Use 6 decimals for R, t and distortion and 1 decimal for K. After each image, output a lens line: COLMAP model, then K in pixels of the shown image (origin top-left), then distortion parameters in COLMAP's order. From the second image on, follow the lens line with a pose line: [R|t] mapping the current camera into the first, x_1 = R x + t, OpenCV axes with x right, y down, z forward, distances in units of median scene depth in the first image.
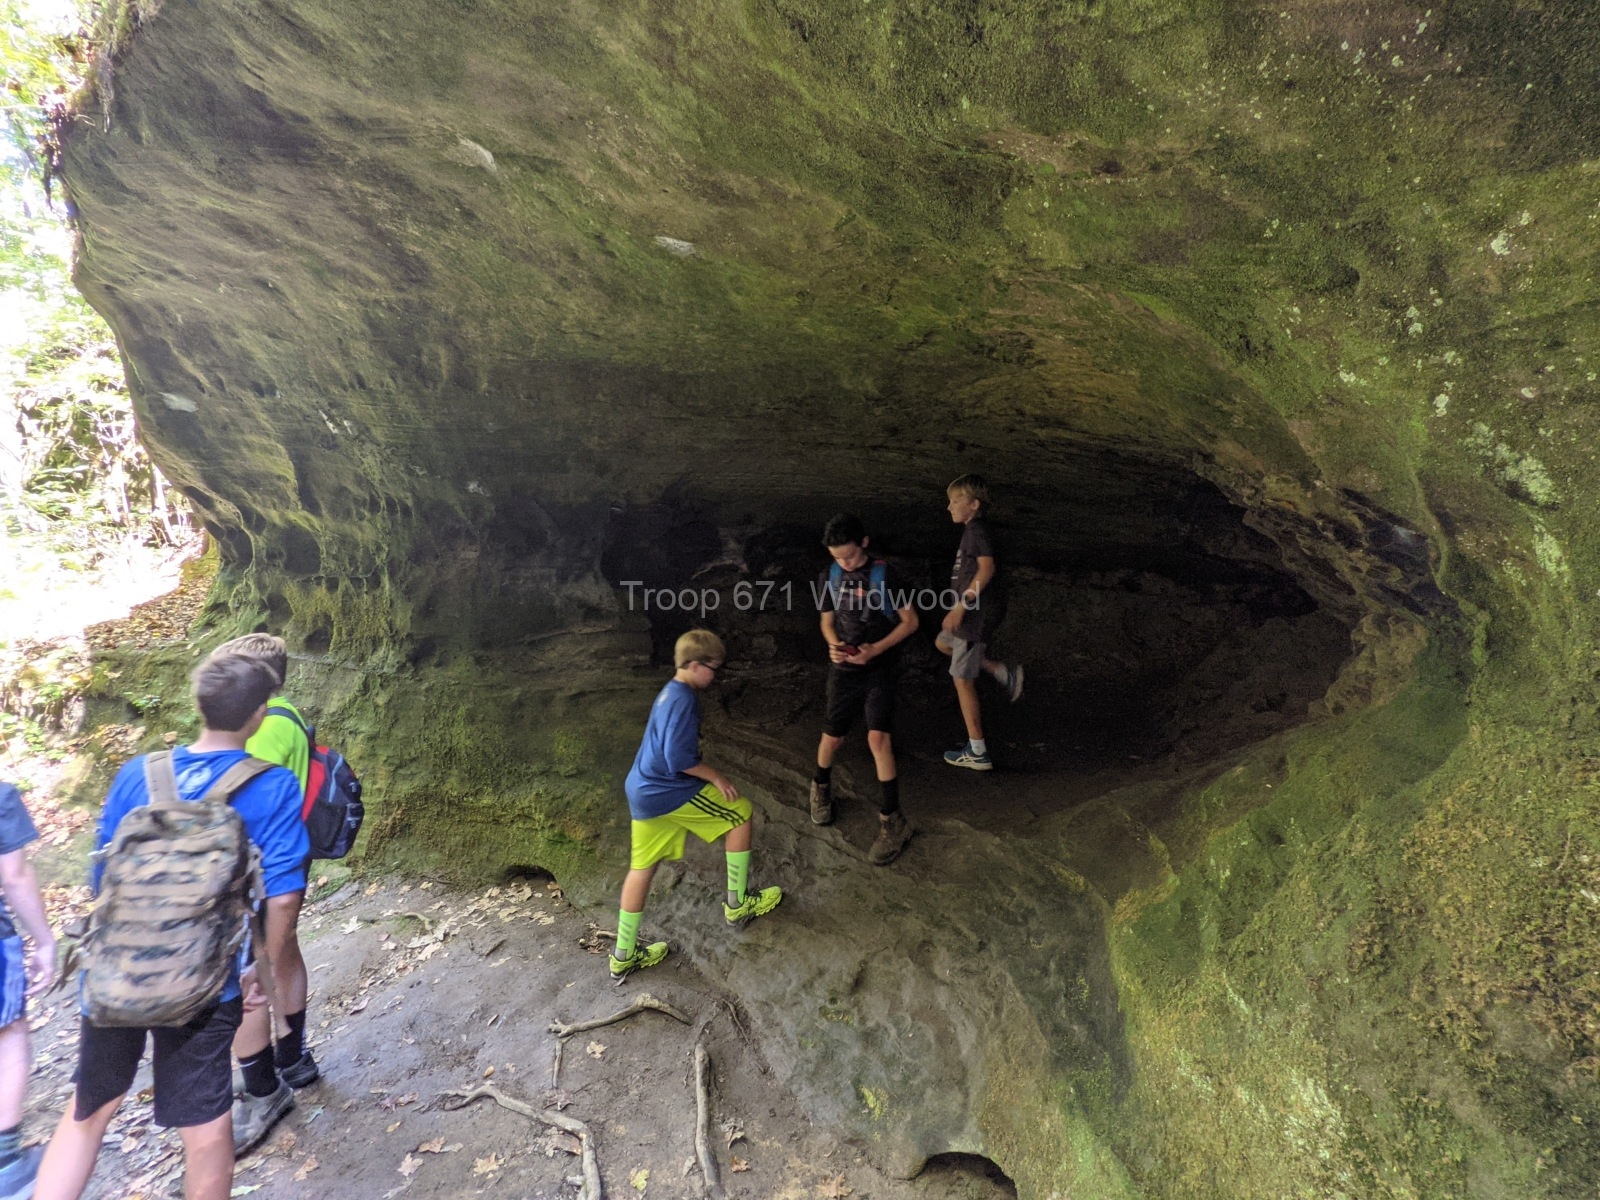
lens RADIAL K [[939.2, 0, 796.5], [0, 939.2, 621.7], [0, 0, 1]] dist [0.000788, 0.001036]
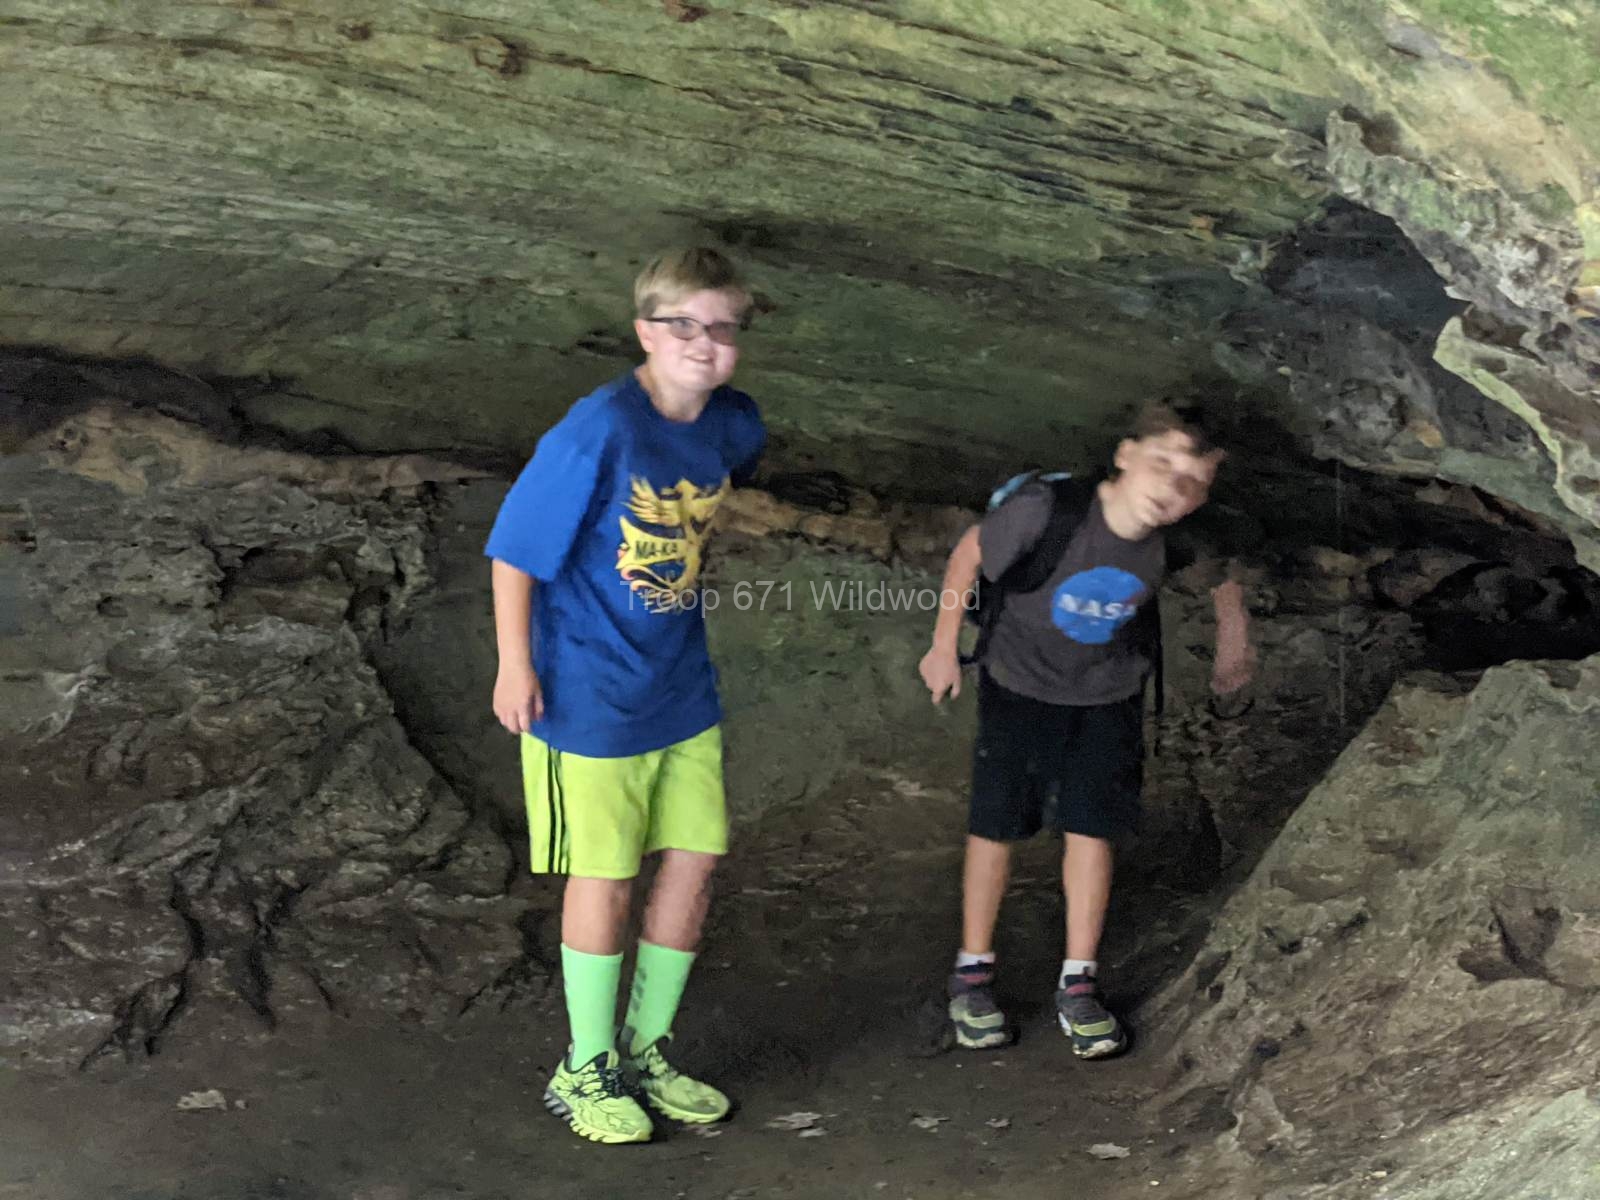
lens RADIAL K [[1758.5, 0, 800.0], [0, 1758.5, 600.0], [0, 0, 1]] dist [0.102342, -0.214459]
pose [[0.955121, -0.022332, 0.295374, 0.102837], [0.005559, 0.998330, 0.057503, -0.060895], [-0.296165, -0.053280, 0.953650, 0.496347]]
